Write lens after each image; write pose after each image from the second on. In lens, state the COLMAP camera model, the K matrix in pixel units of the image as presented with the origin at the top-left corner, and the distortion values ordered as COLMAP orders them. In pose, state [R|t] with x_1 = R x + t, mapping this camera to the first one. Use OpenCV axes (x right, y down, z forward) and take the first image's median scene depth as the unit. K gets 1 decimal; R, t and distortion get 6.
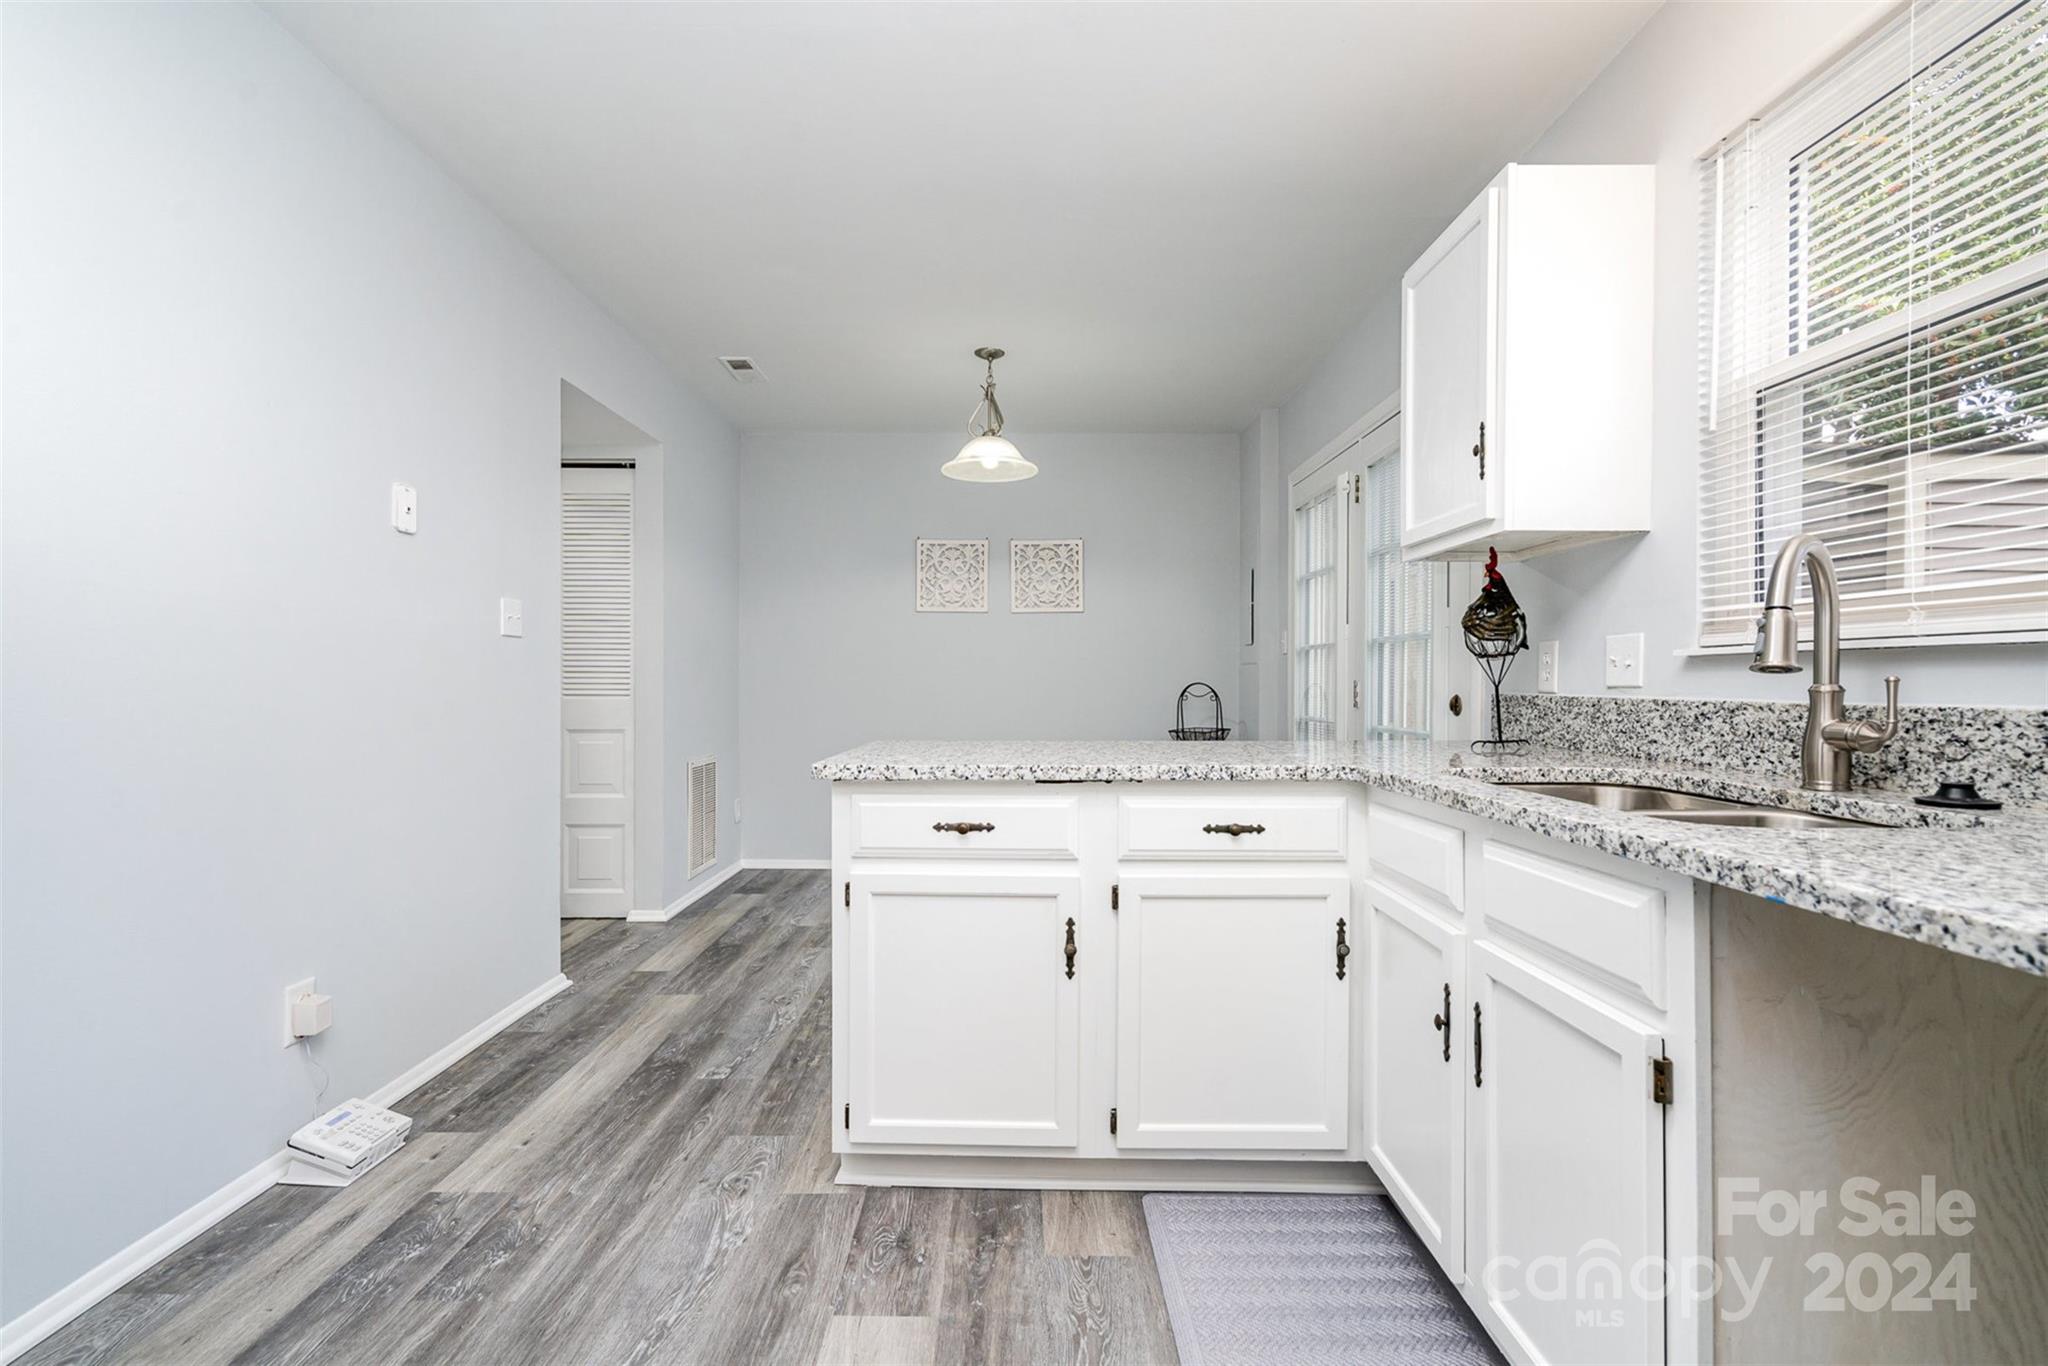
lens RADIAL K [[896.5, 0, 1016.8], [0, 896.5, 676.2], [0, 0, 1]] dist [0.000738, -0.000036]
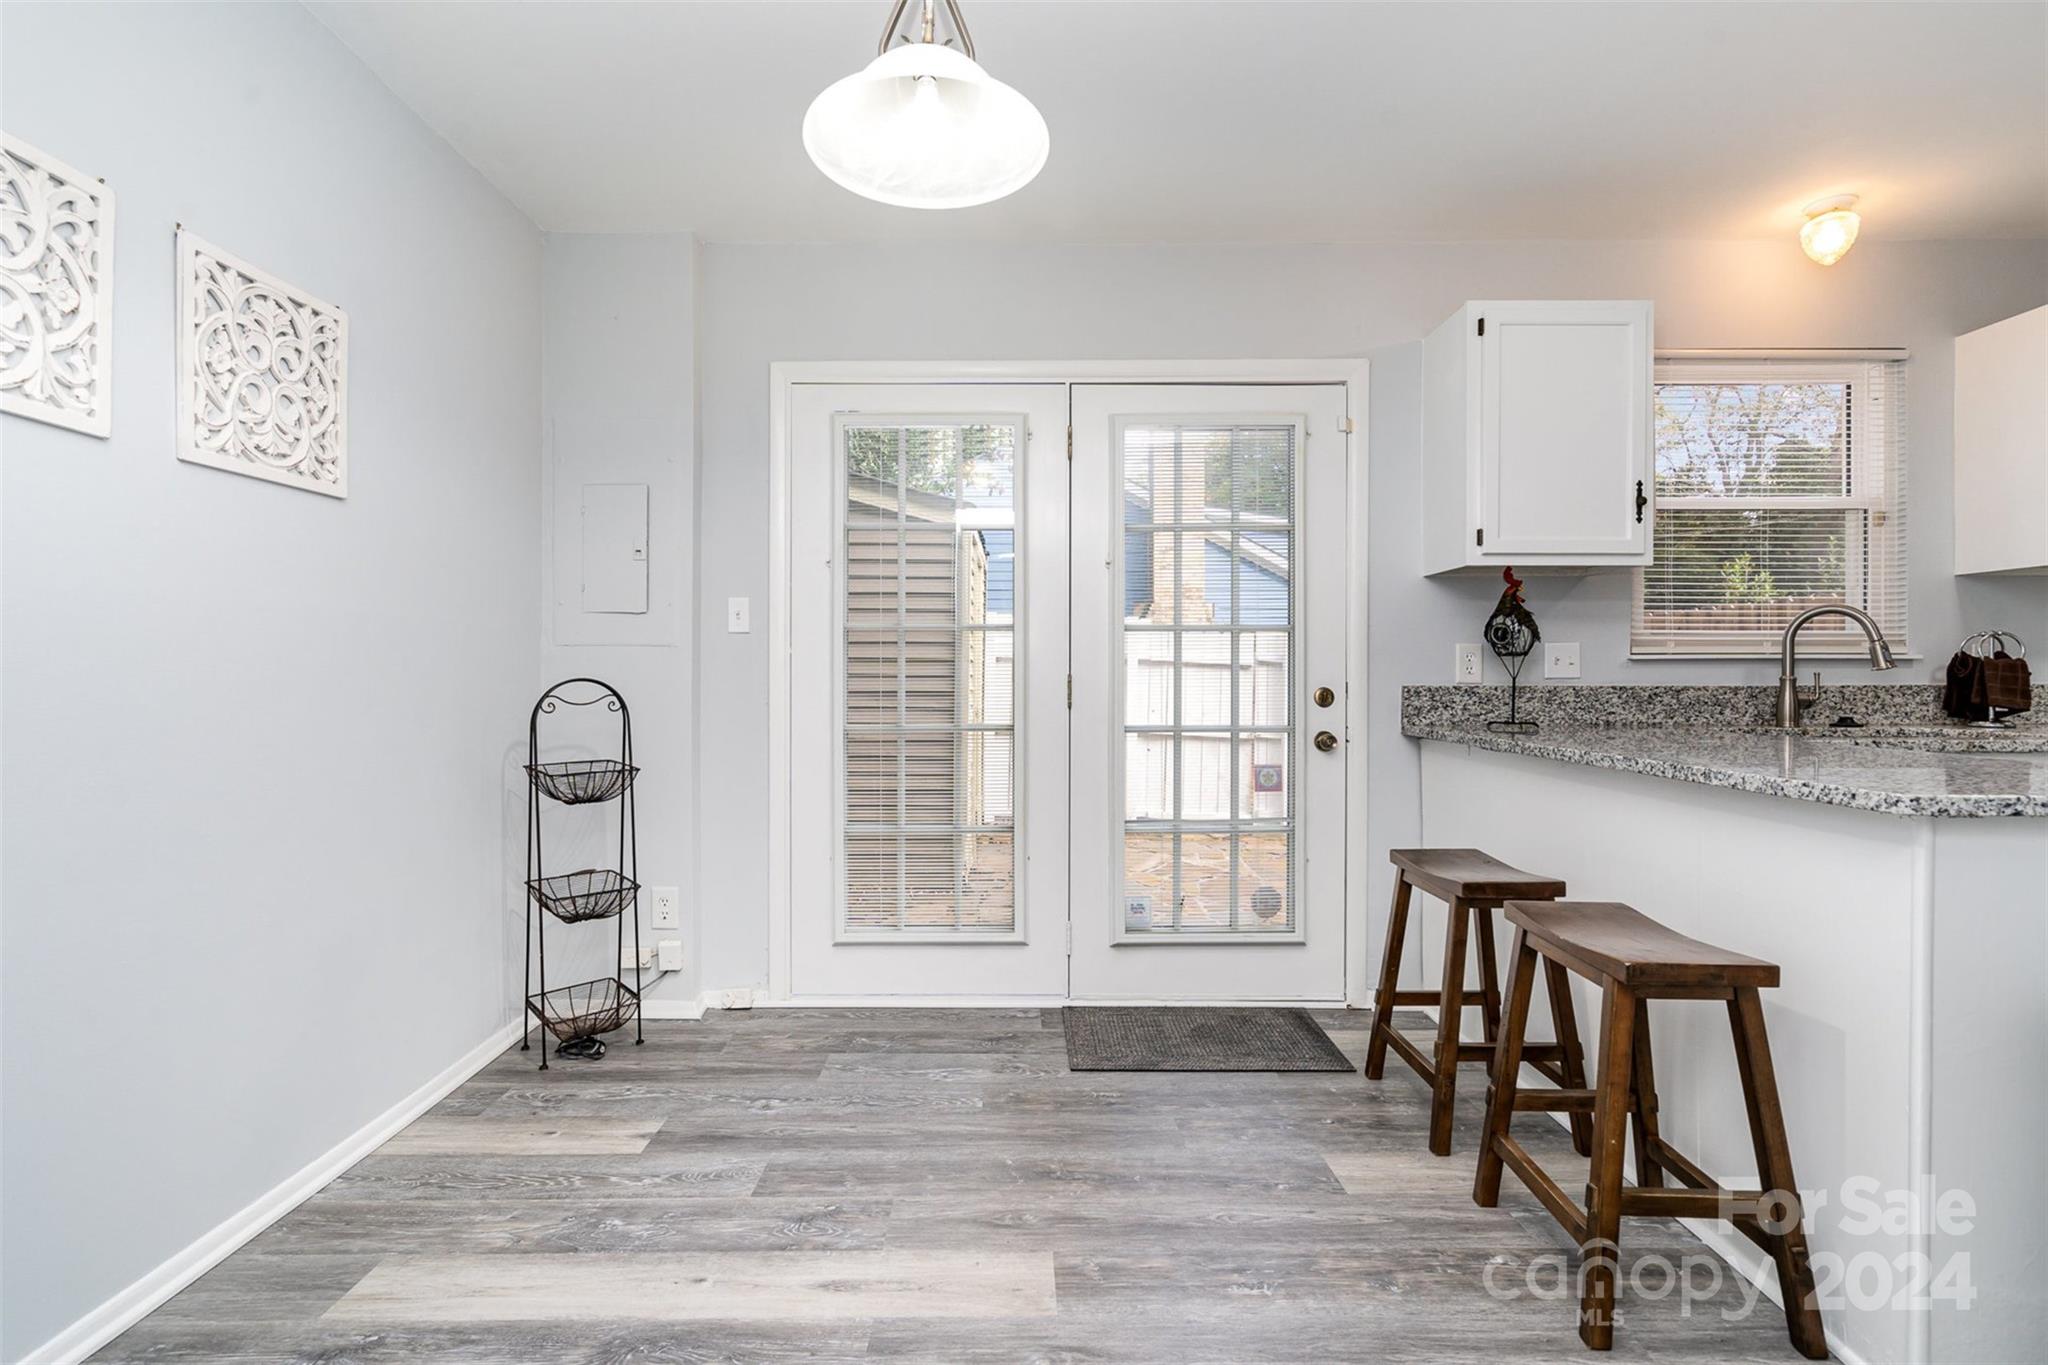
lens RADIAL K [[929.9, 0, 1007.0], [0, 929.9, 678.7], [0, 0, 1]] dist [0.001170, -0.000621]
pose [[0.025159, -0.001087, 0.999683, -1.050306], [-0.003057, 0.999995, 0.001164, 0.016631], [-0.999679, -0.003086, 0.025156, 2.274332]]
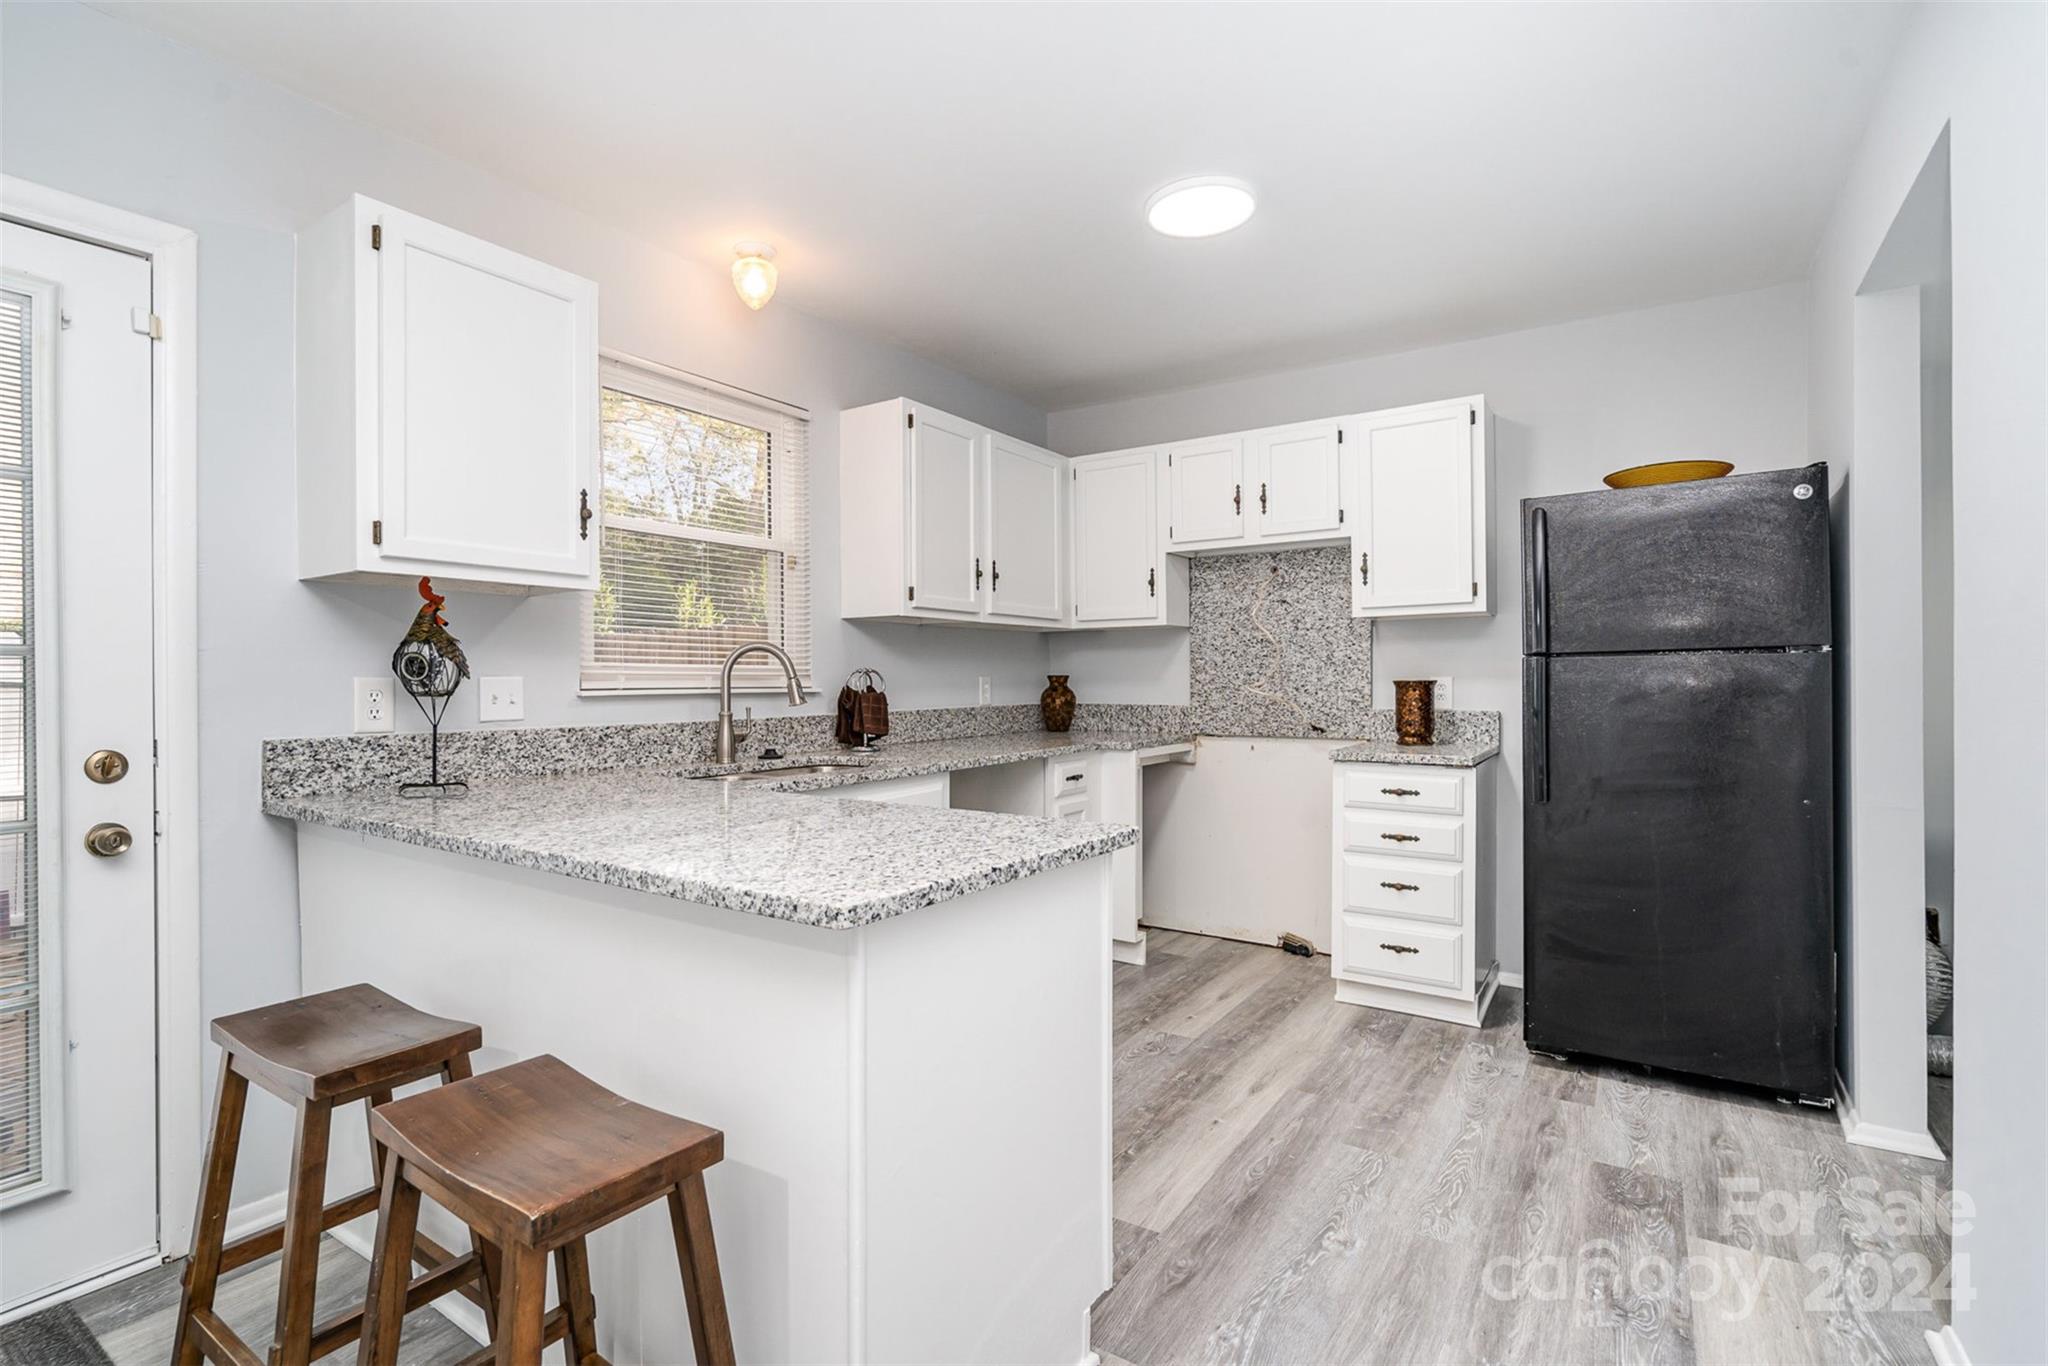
lens RADIAL K [[946.5, 0, 1024.0], [0, 946.5, 683.0], [0, 0, 1]] dist [-0.002219, 0.000938]
pose [[-0.830611, 0.005060, 0.556830, -0.716446], [0.005981, 0.999982, -0.000166, -0.040711], [-0.556821, 0.003192, -0.830627, 2.011878]]
